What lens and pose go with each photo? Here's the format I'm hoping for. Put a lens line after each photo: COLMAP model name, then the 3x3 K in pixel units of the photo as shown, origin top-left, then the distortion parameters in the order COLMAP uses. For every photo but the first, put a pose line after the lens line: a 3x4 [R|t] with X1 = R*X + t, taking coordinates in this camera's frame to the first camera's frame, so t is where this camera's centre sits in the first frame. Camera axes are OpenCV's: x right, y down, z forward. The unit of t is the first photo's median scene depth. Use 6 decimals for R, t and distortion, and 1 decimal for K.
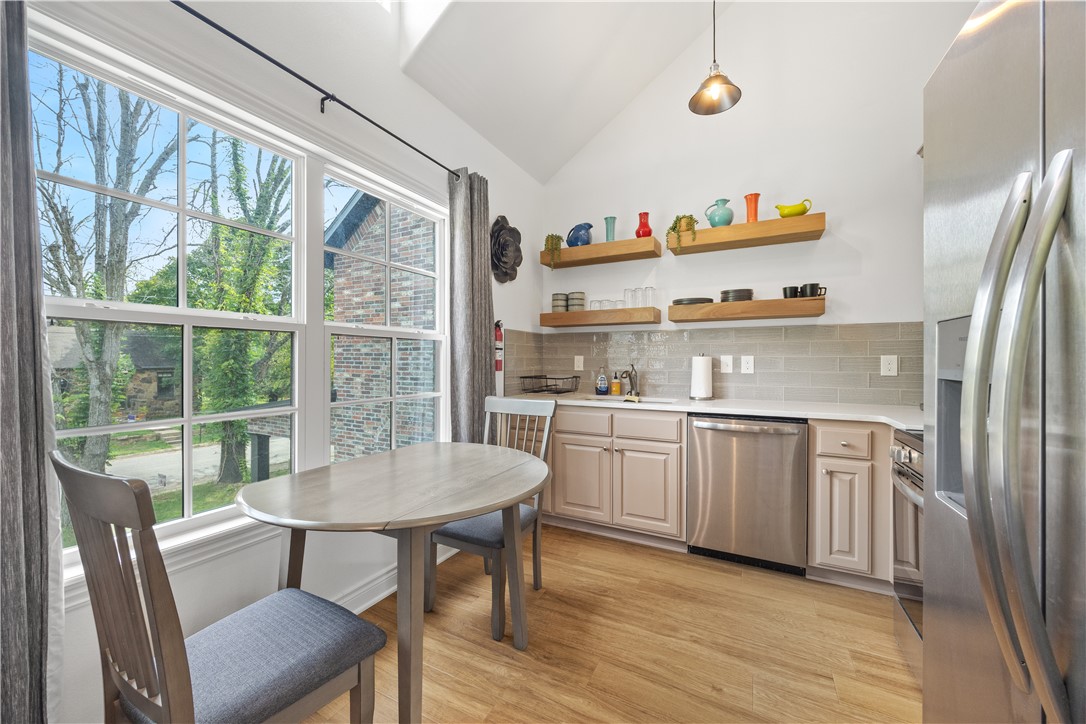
lens RADIAL K [[413.3, 0, 544.0], [0, 413.3, 359.4], [0, 0, 1]] dist [-0.002850, 0.000738]
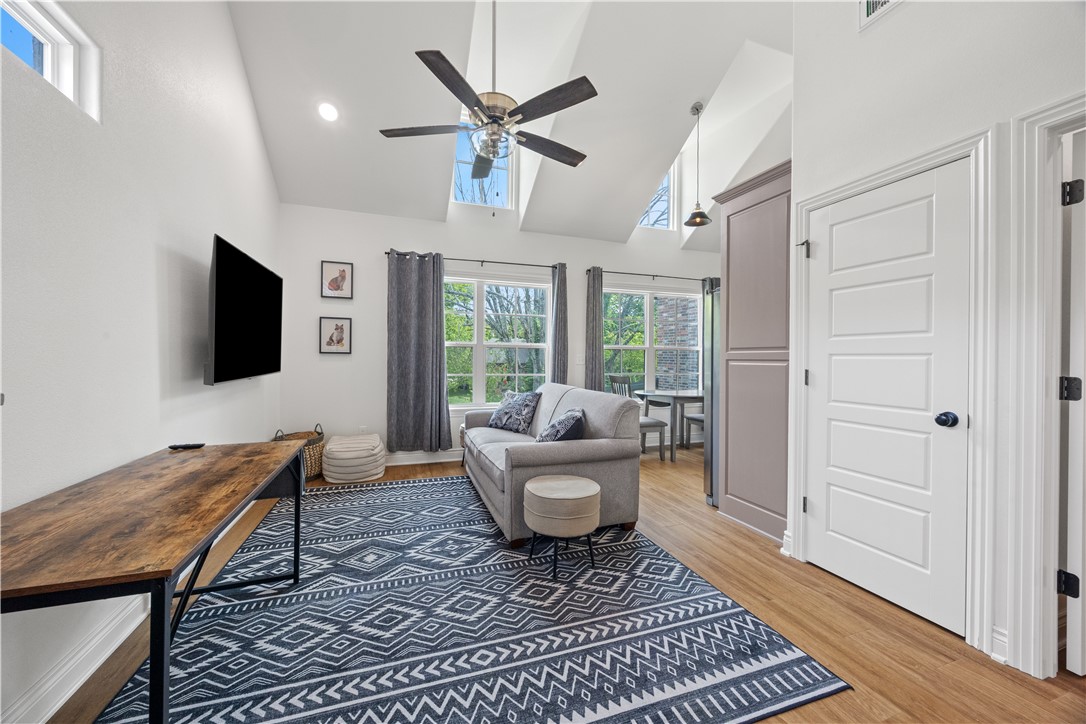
lens RADIAL K [[413.3, 0, 541.3], [0, 413.3, 357.8], [0, 0, 1]] dist [-0.002850, 0.000738]
pose [[0.735326, 0.000198, -0.677713, 0.640274], [-0.001855, 0.999997, -0.001720, -0.000691], [0.677711, 0.002521, 0.735324, -1.253853]]
